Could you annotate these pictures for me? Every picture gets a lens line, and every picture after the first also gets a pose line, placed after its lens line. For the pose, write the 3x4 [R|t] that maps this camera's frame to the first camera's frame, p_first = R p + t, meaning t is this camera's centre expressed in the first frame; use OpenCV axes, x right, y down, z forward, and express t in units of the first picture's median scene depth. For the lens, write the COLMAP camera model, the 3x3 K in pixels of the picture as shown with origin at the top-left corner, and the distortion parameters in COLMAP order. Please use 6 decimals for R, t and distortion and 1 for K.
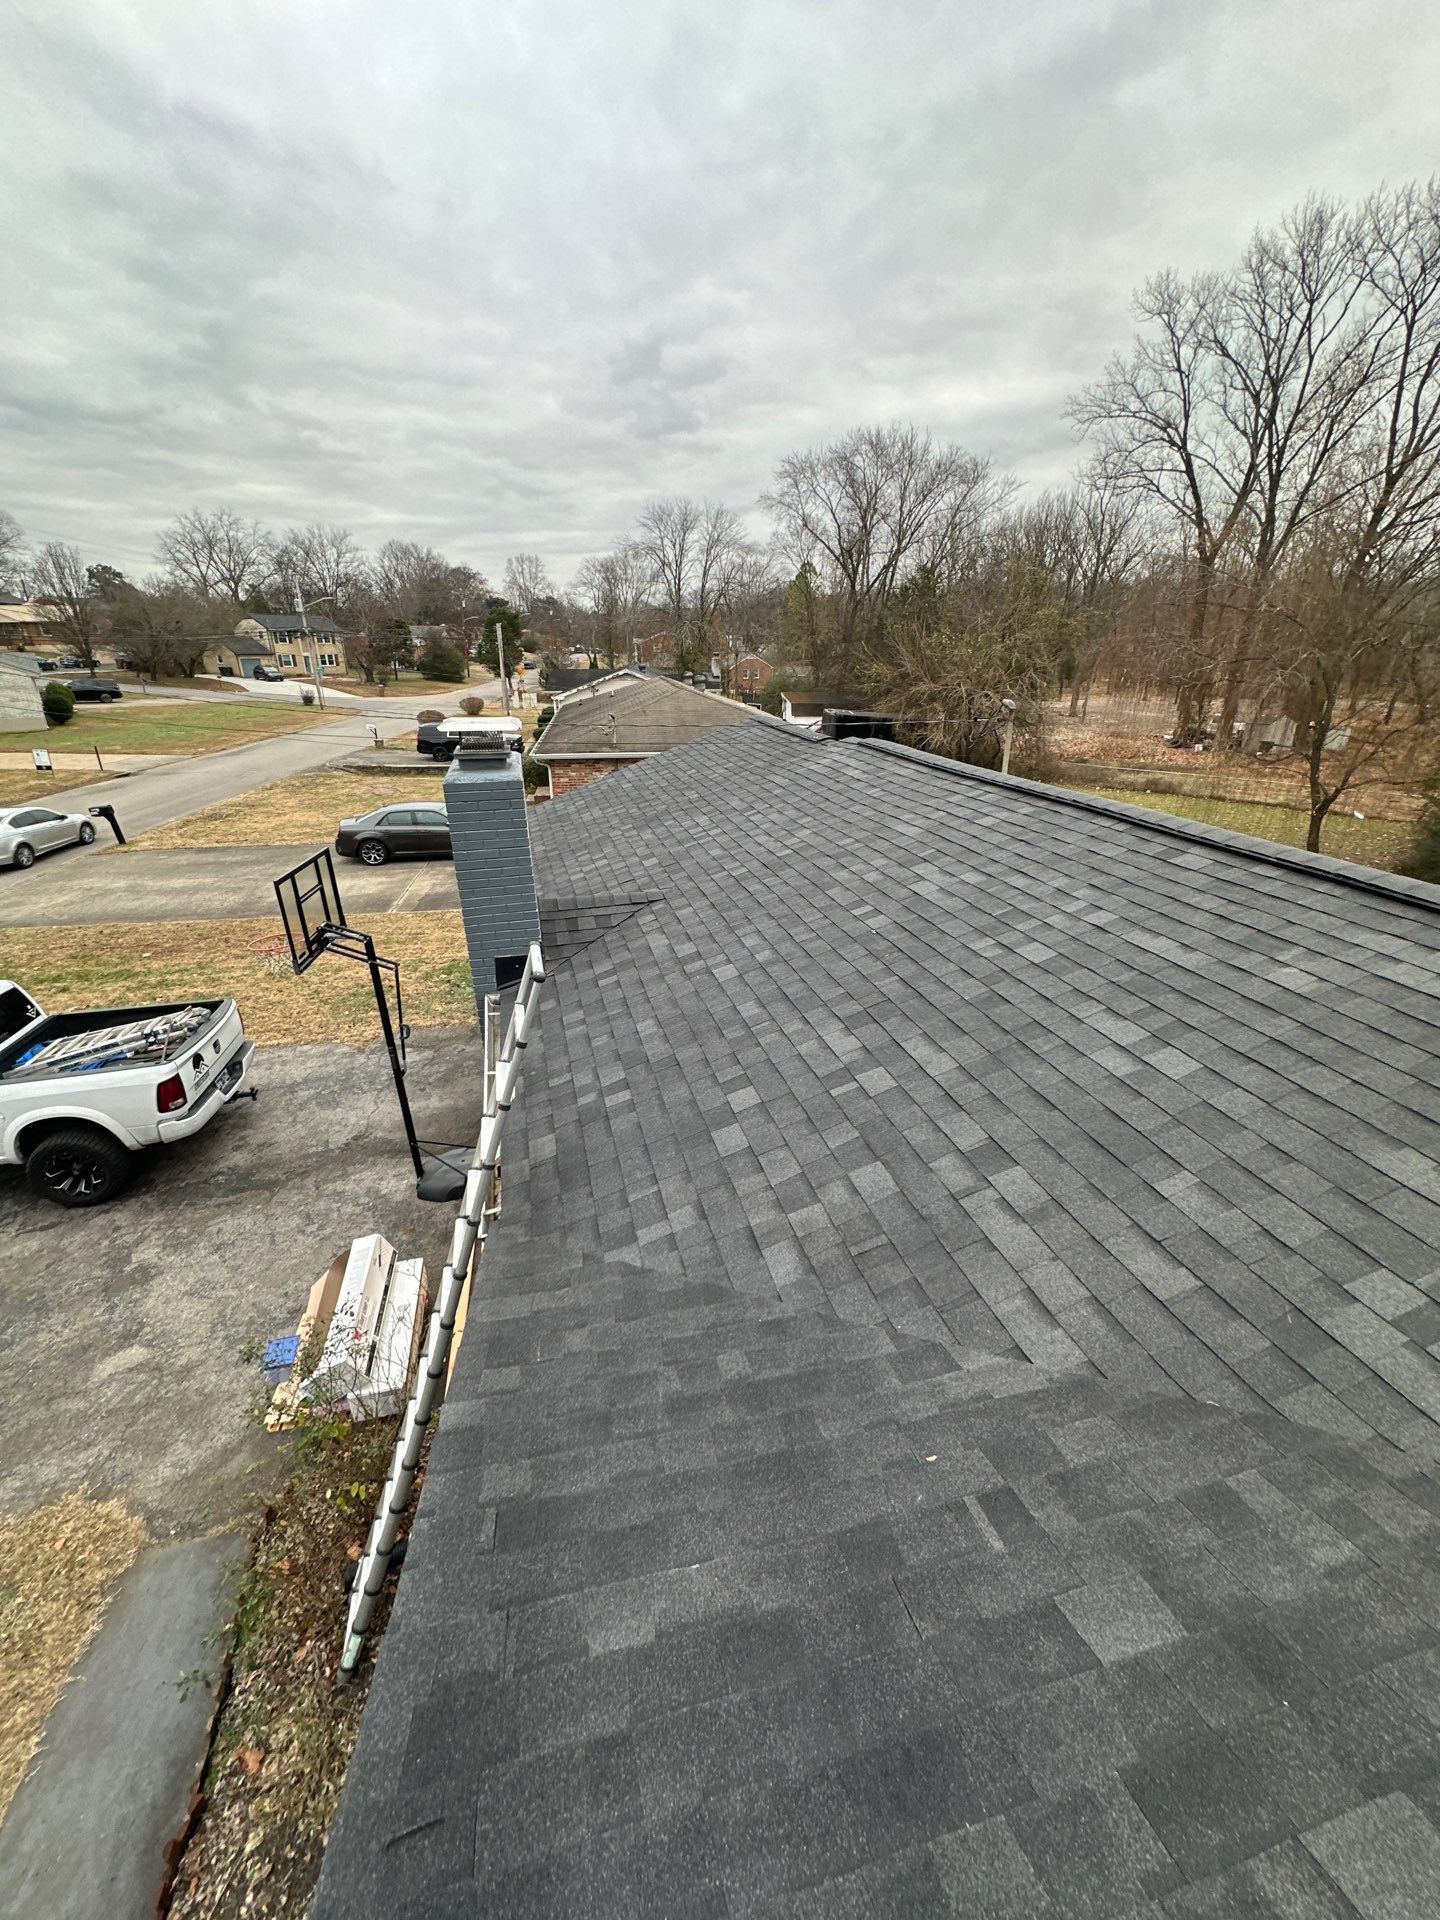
lens RADIAL K [[762.1, 0, 720.8], [0, 762.1, 956.5], [0, 0, 1]] dist [-0.000947, -0.000249]
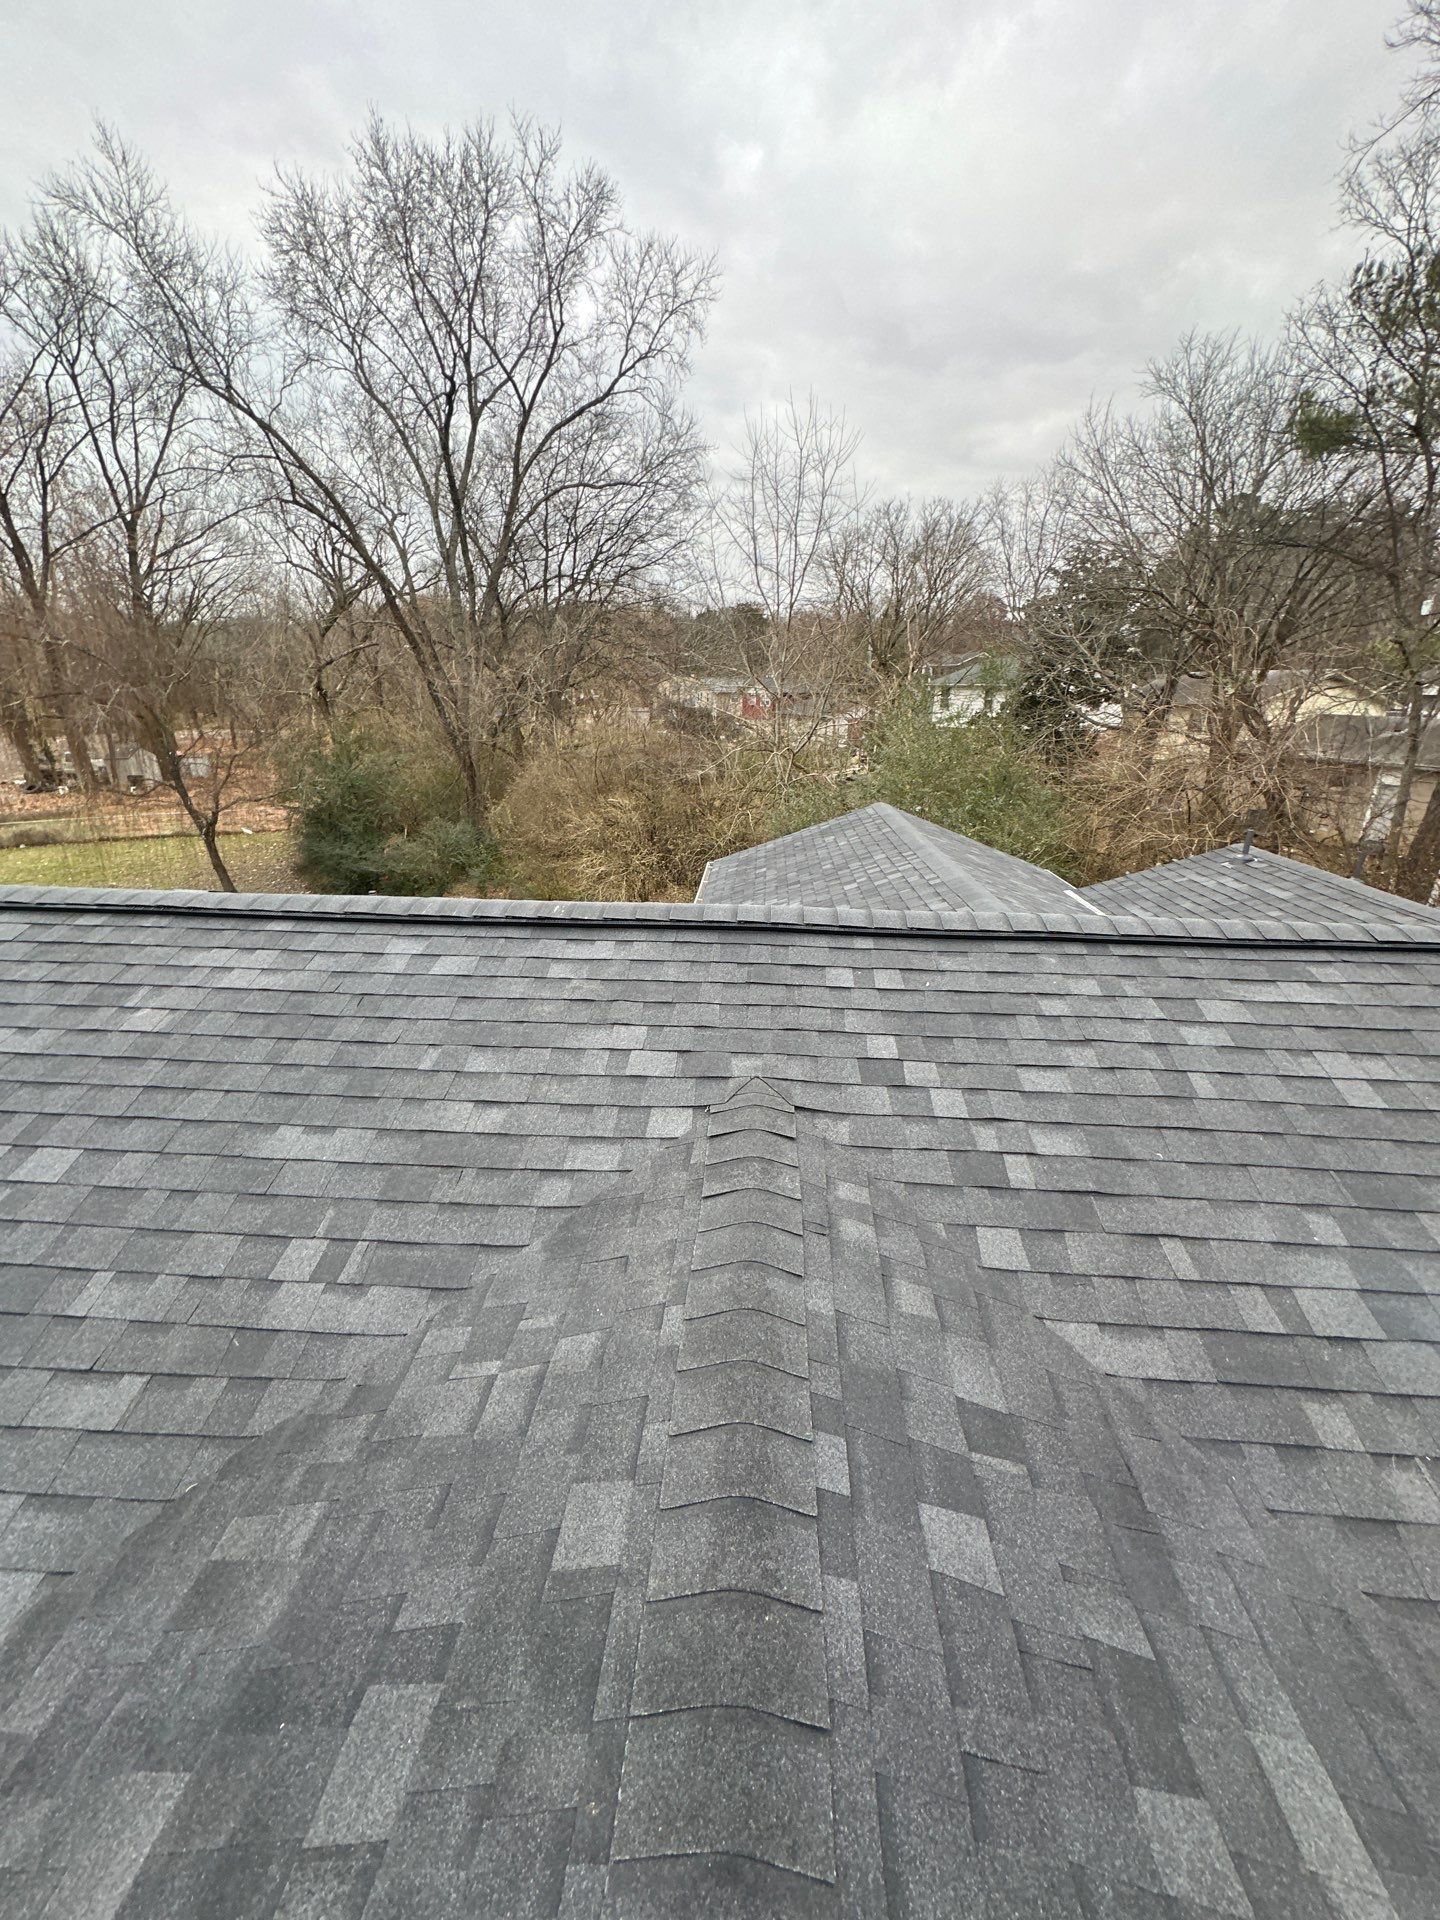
lens RADIAL K [[762.1, 0, 718.5], [0, 762.1, 955.1], [0, 0, 1]] dist [-0.000947, -0.000249]
pose [[0.322667, -0.315585, 0.892352, 0.009382], [0.350799, 0.915510, 0.196928, 0.001224], [-0.879105, 0.249494, 0.406112, -0.004843]]
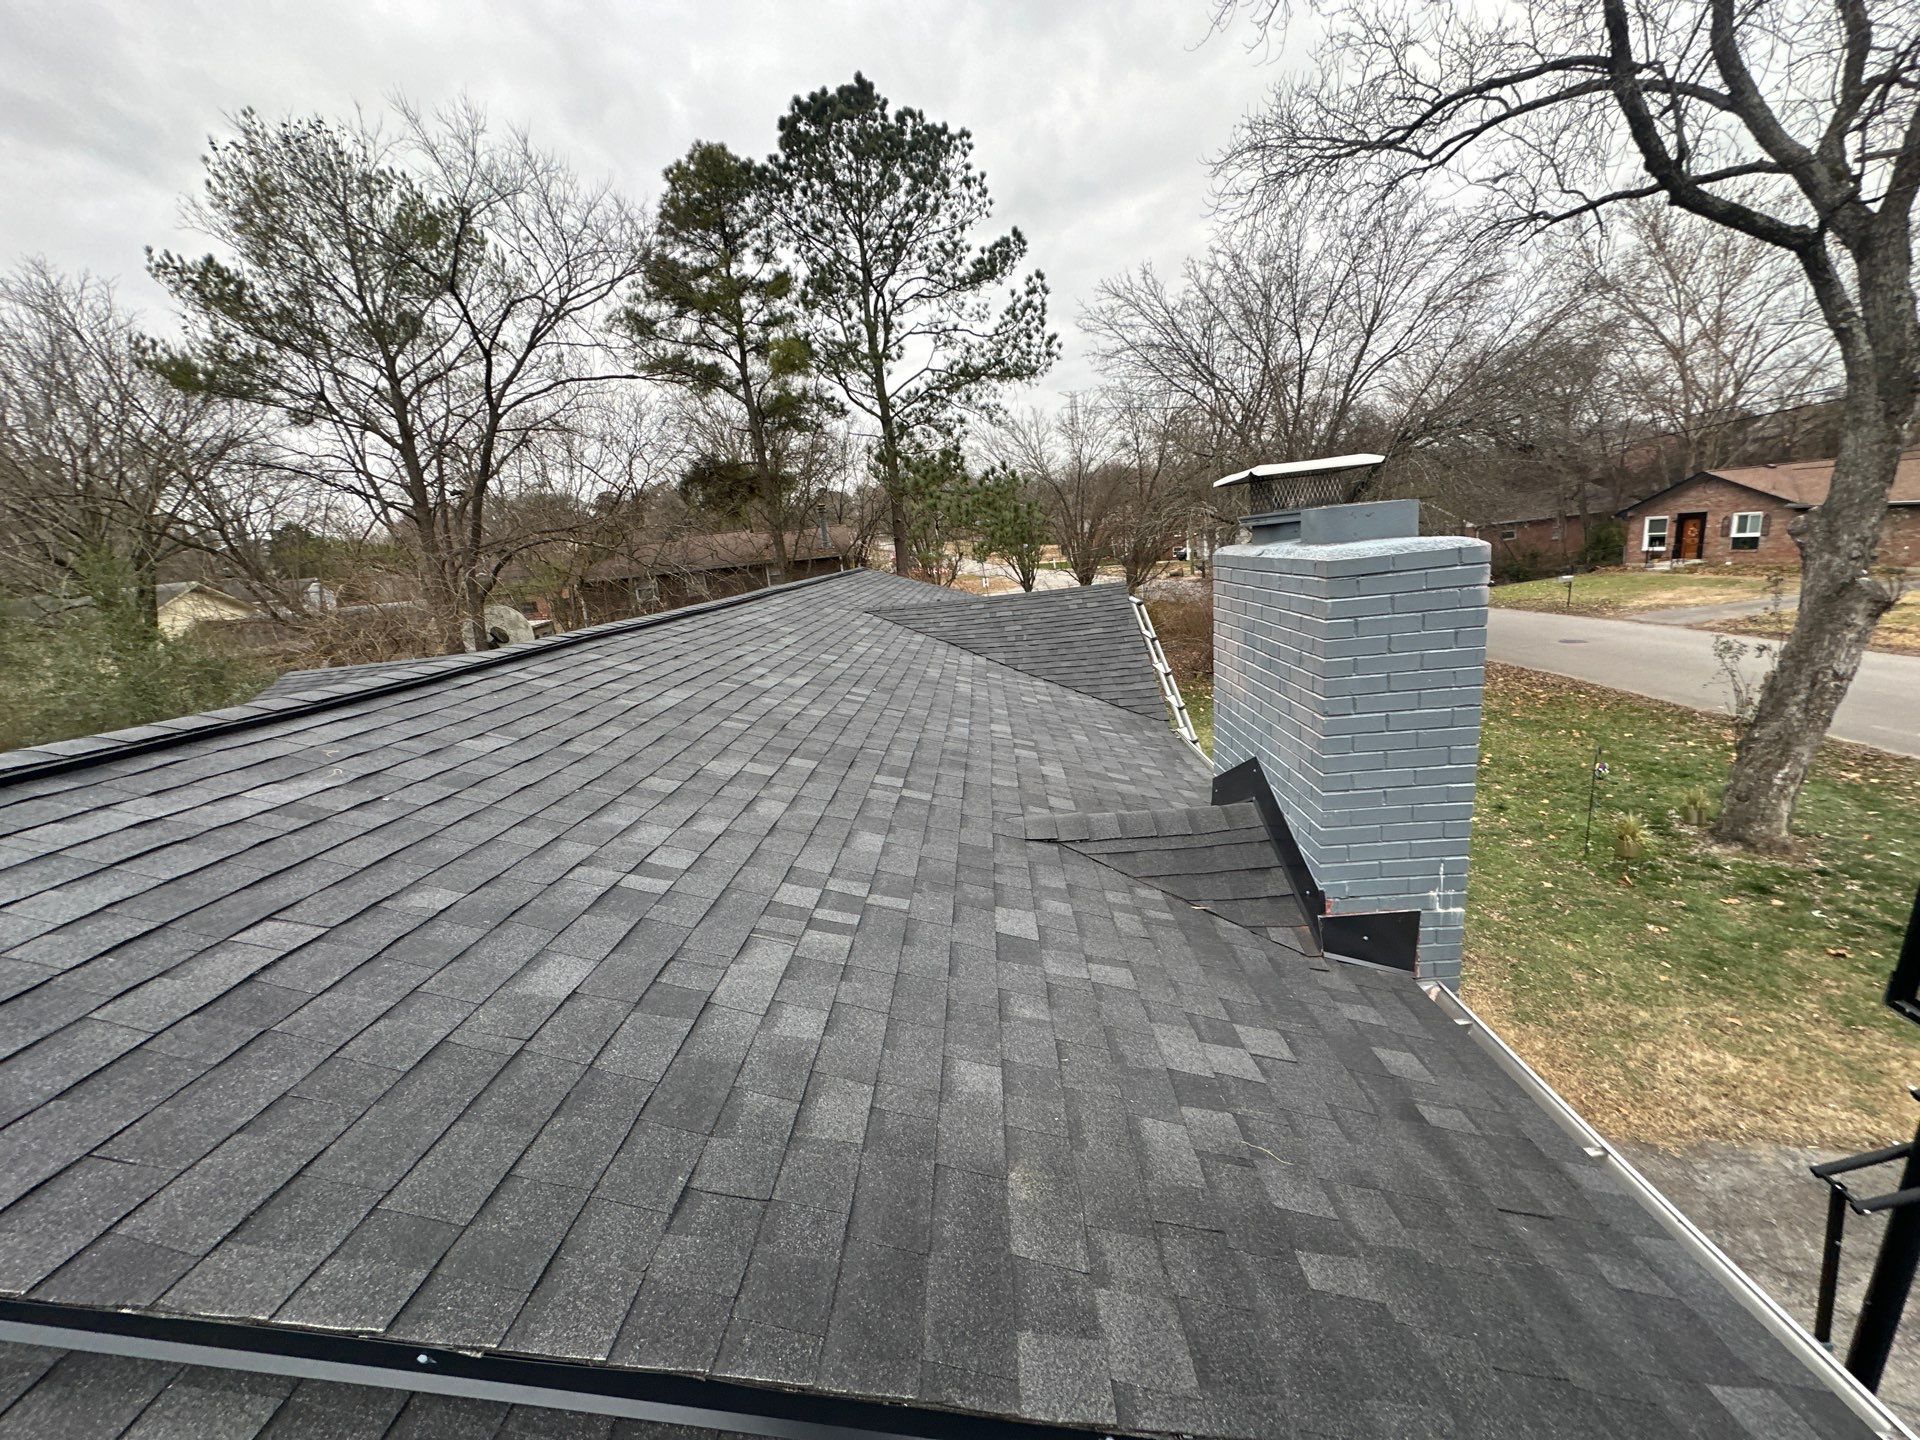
lens RADIAL K [[762.1, 0, 958.1], [0, 762.1, 722.4], [0, 0, 1]] dist [-0.000947, -0.000249]
pose [[-0.951648, 0.022175, 0.306390, -0.027660], [0.200343, 0.800890, 0.564303, -0.062919], [-0.232871, 0.598401, -0.766608, 0.191648]]
